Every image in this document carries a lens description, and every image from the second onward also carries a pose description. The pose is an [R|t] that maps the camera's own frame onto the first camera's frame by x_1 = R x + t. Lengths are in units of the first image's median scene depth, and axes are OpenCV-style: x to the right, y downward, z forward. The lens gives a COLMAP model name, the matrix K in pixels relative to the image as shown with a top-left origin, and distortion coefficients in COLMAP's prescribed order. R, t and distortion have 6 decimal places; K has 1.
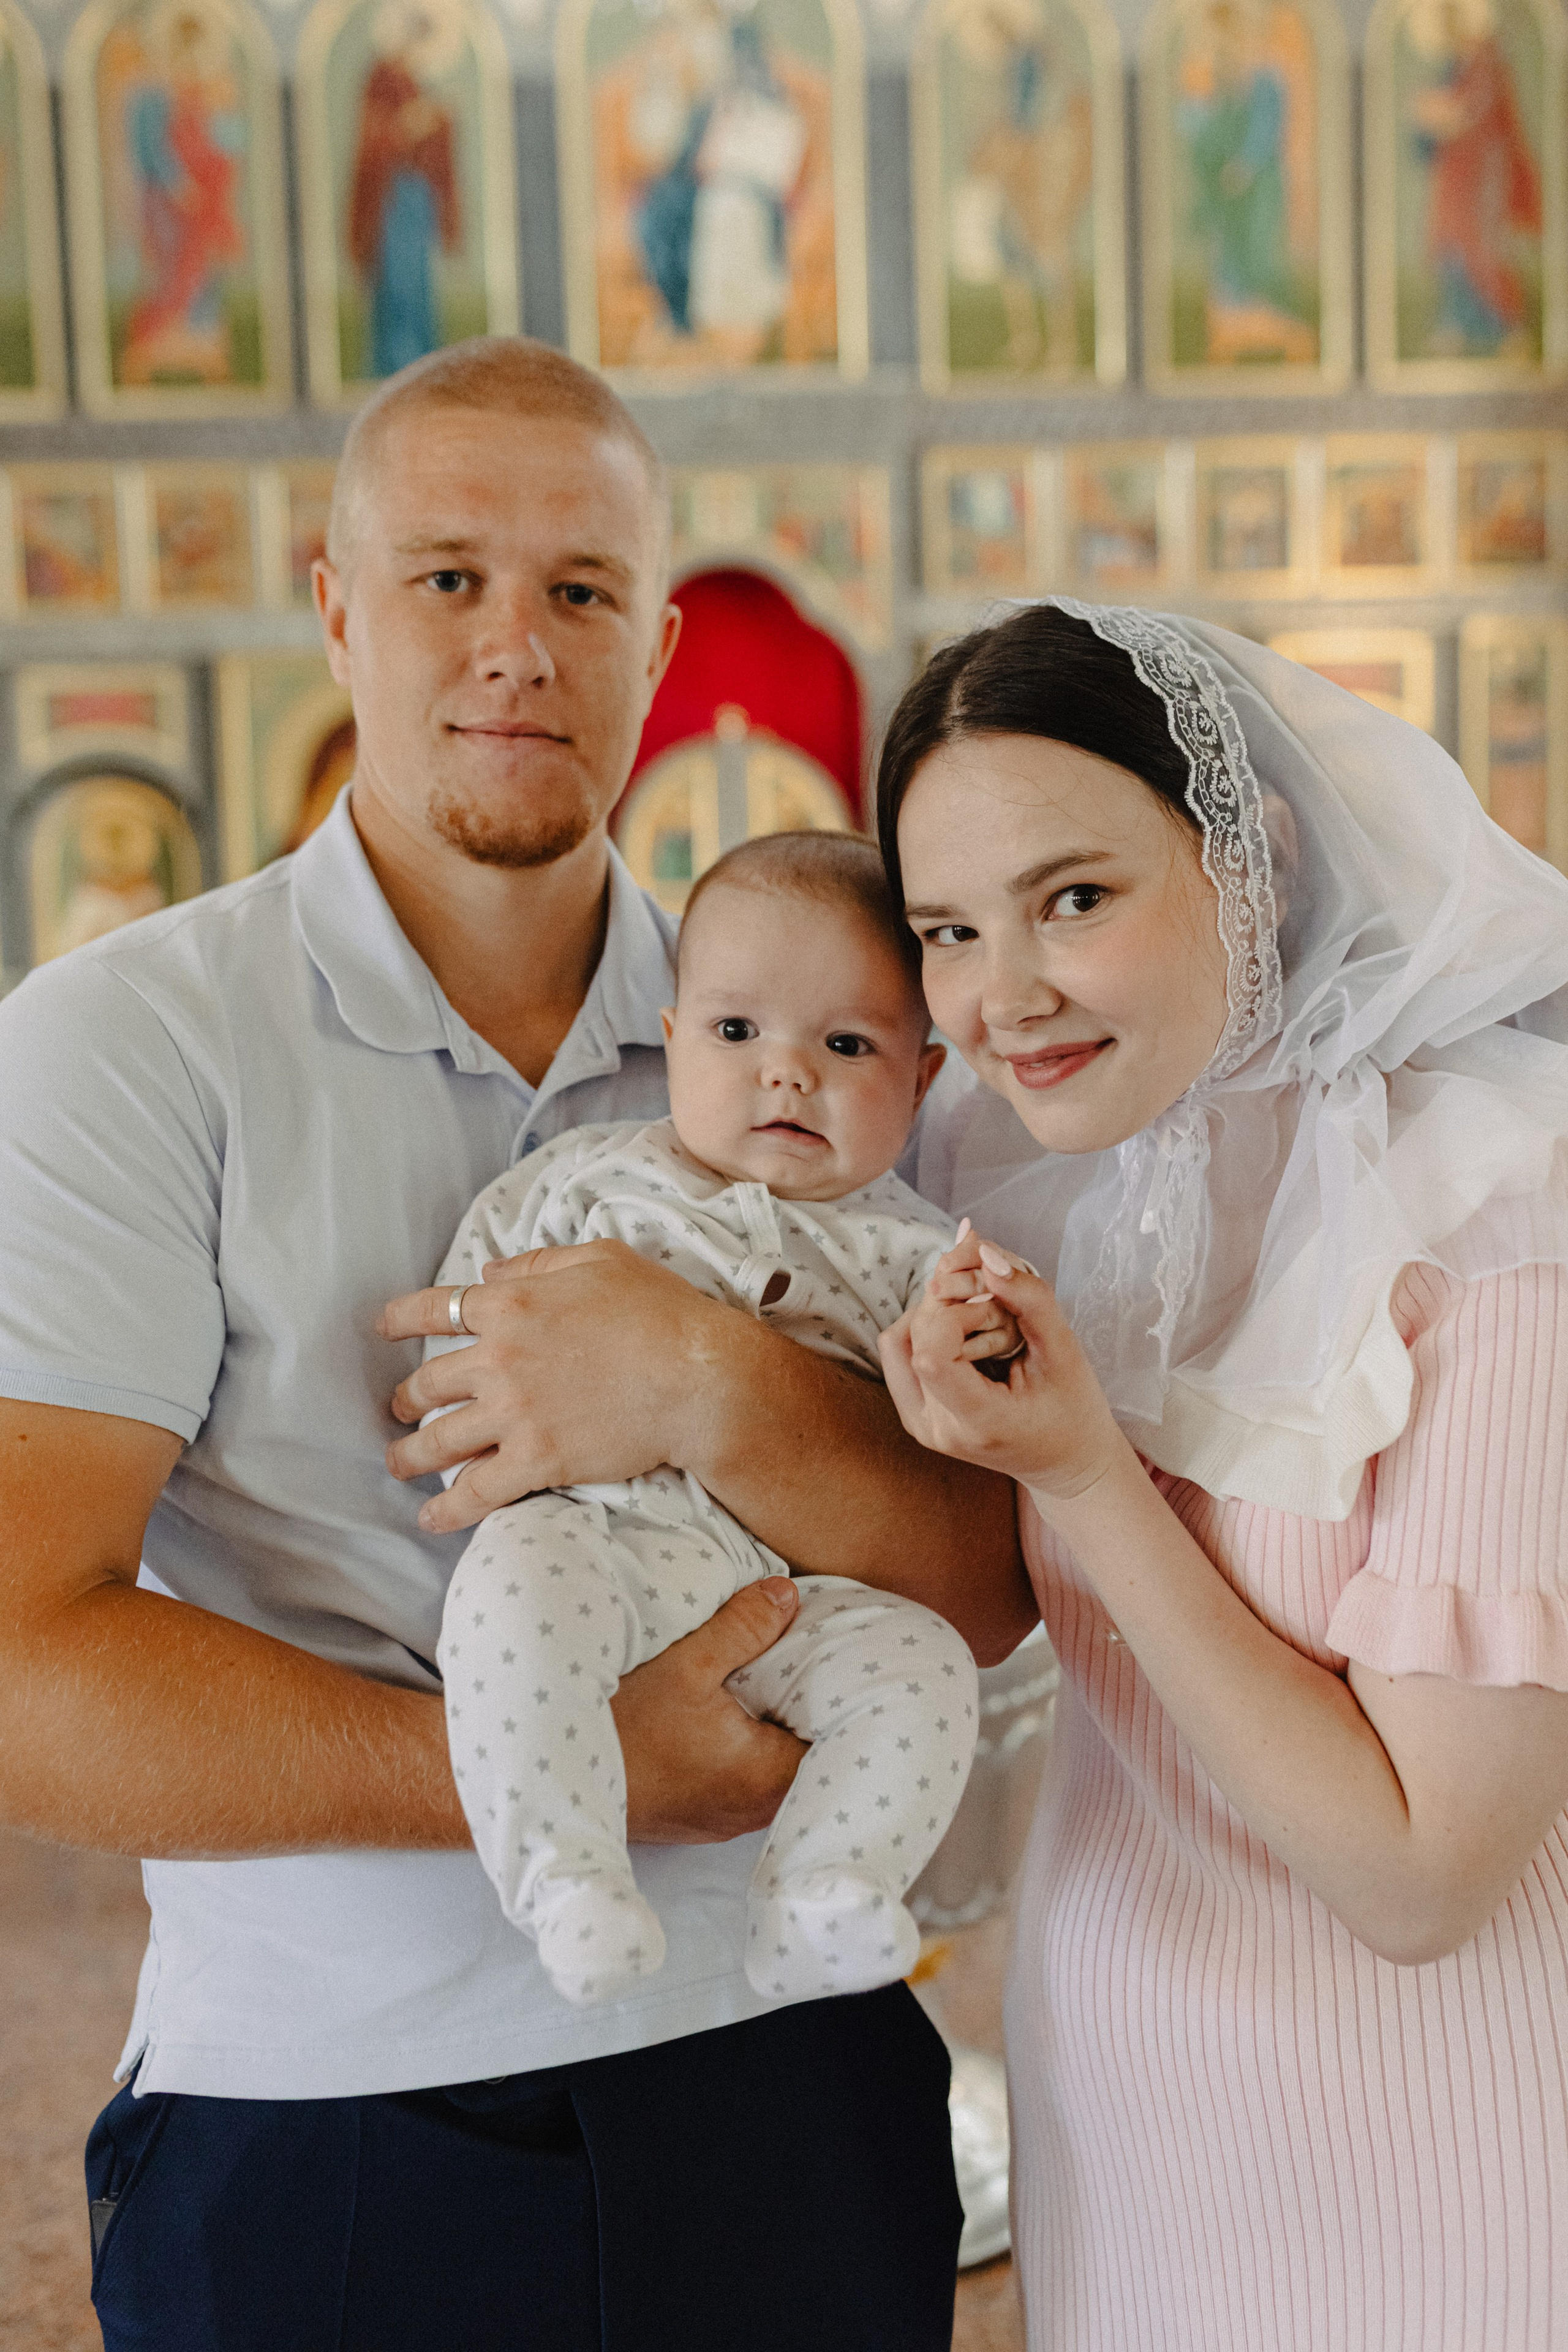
lens RADIAL K [[2256.8, 0, 789.1], [0, 2256.8, 1151.5], [0, 0, 1]] dist [0.032790, 0.000000]
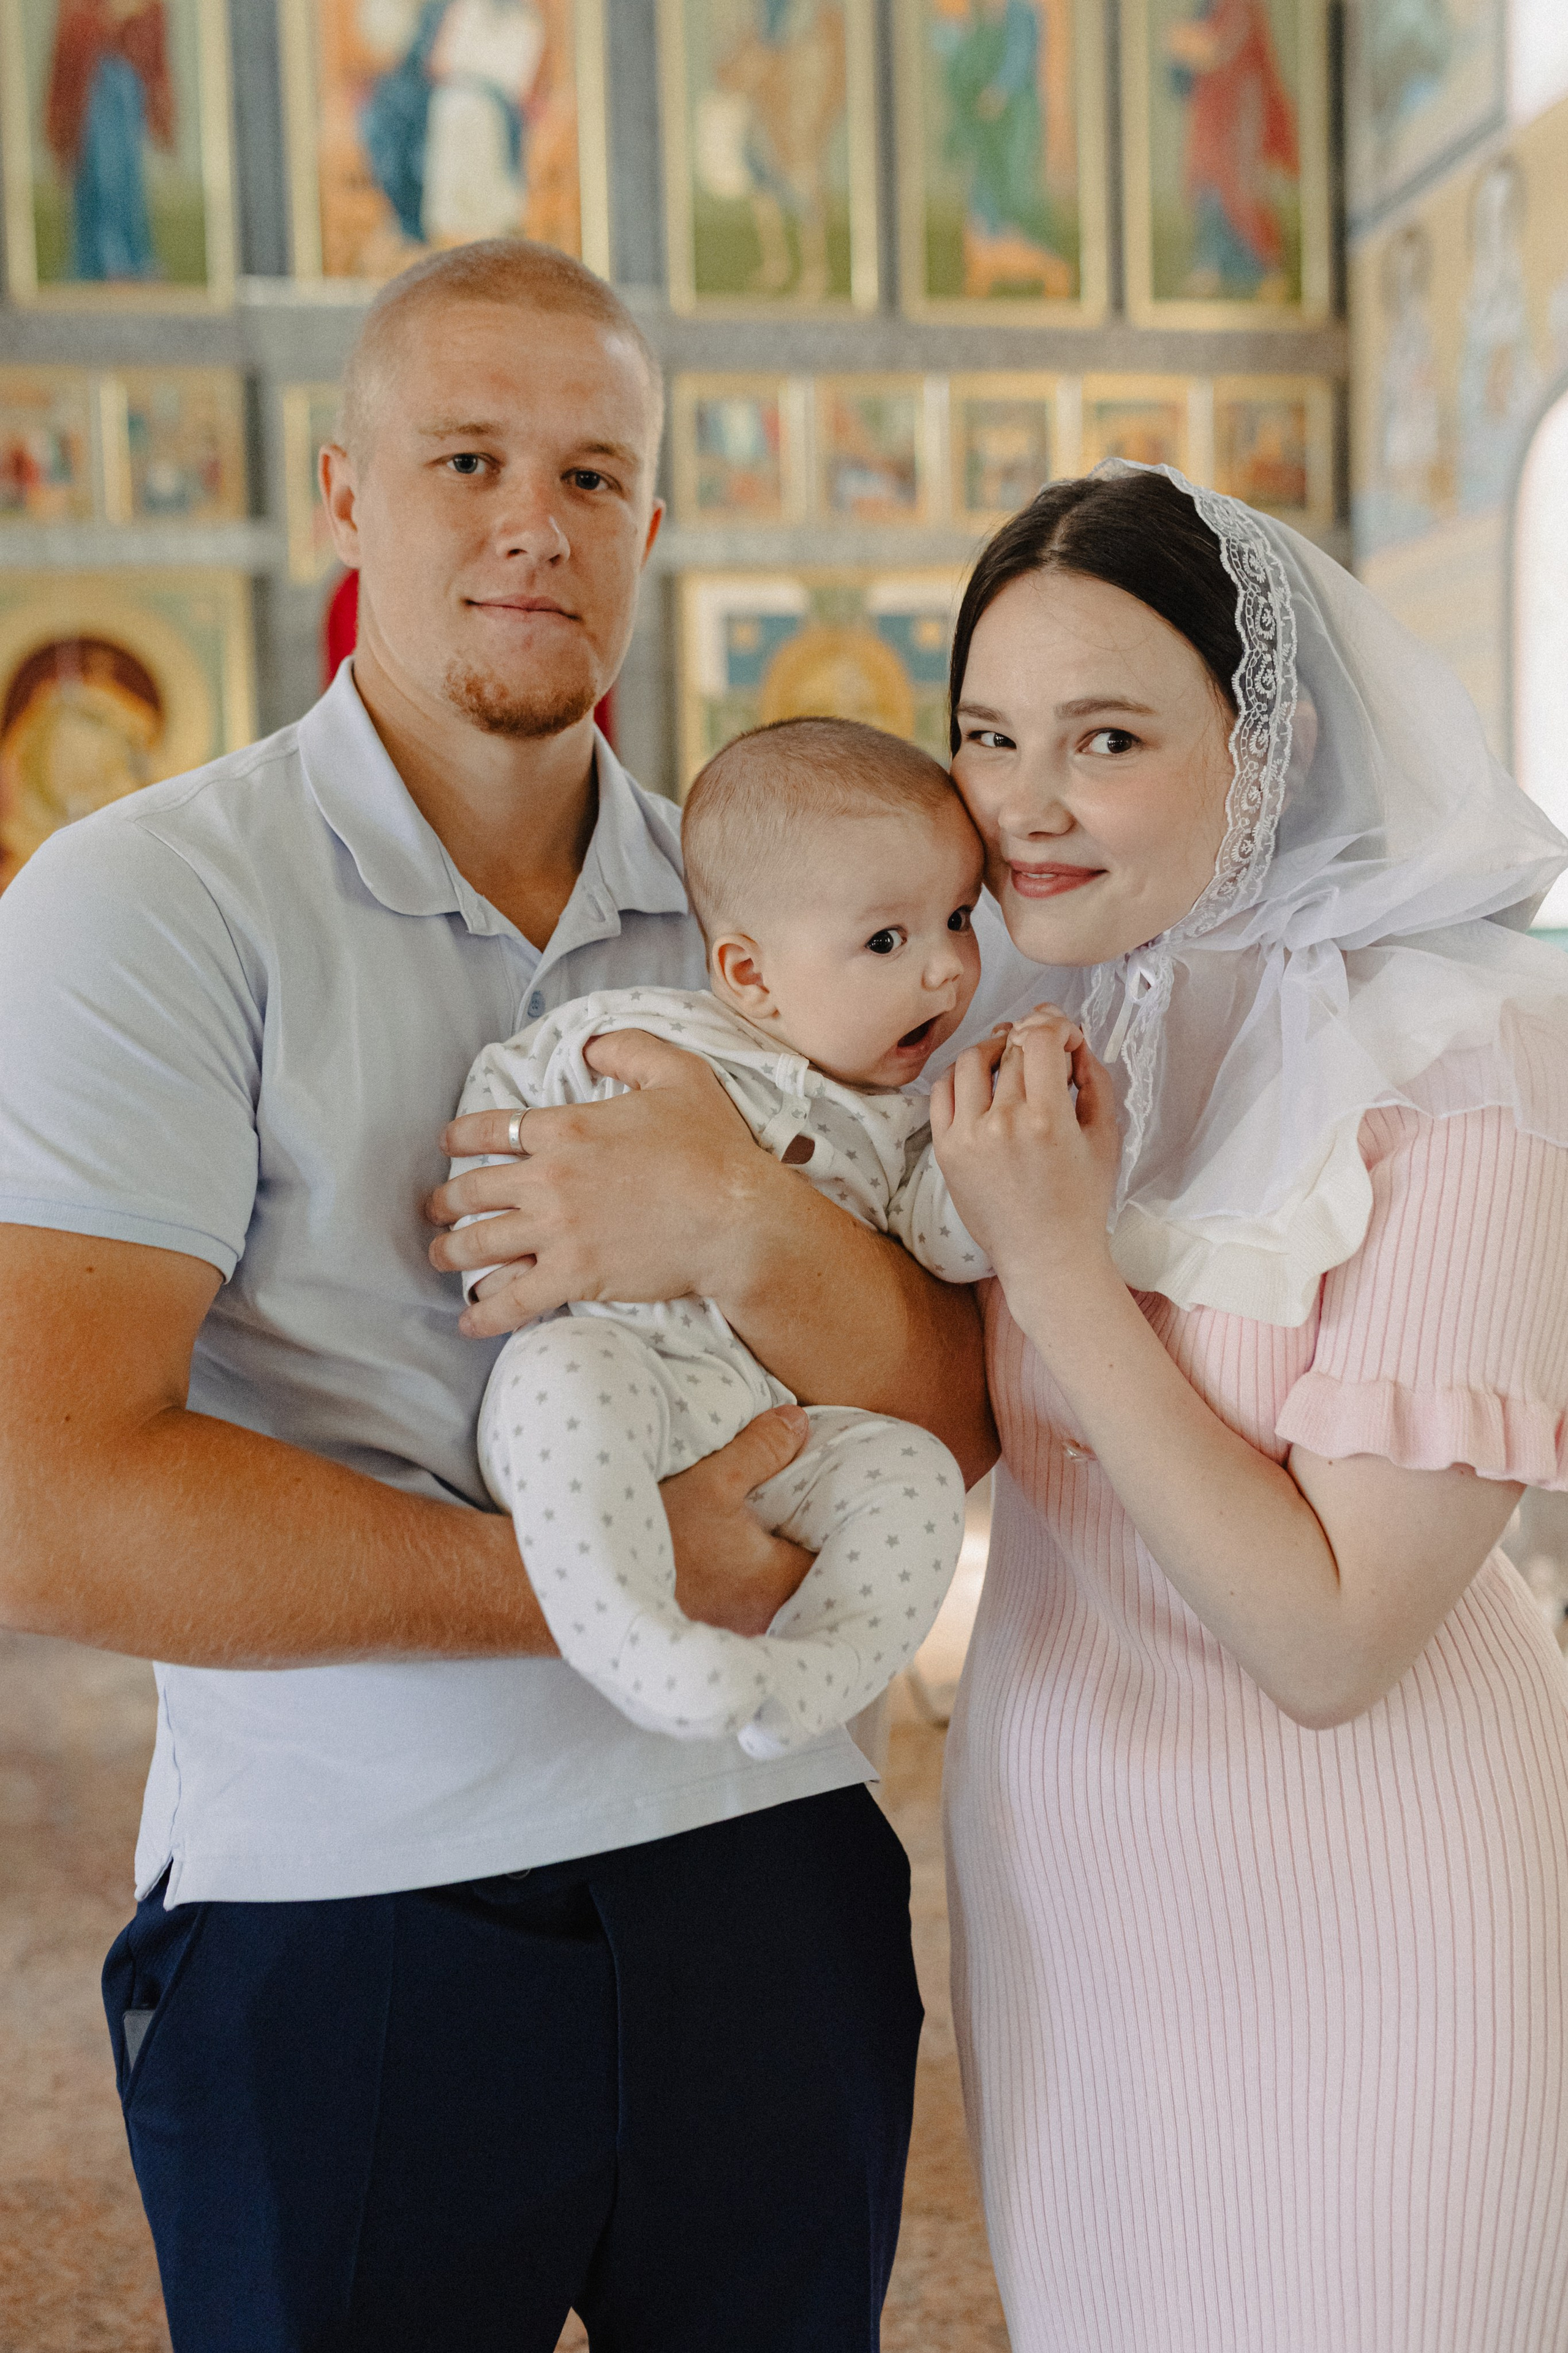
lens RADIAL K [[2391.2, 0, 789.2], [0, 2391.2, 1156.5], [0, 0, 1]] dist [0.001050, 0.000000]
pose [[0.993544, -0.007329, 0.113209, -0.128918], [0.005582, 0.999861, 0.015740, 0.052640], [-0.113309, -0.015007, 0.993446, -0.124275]]
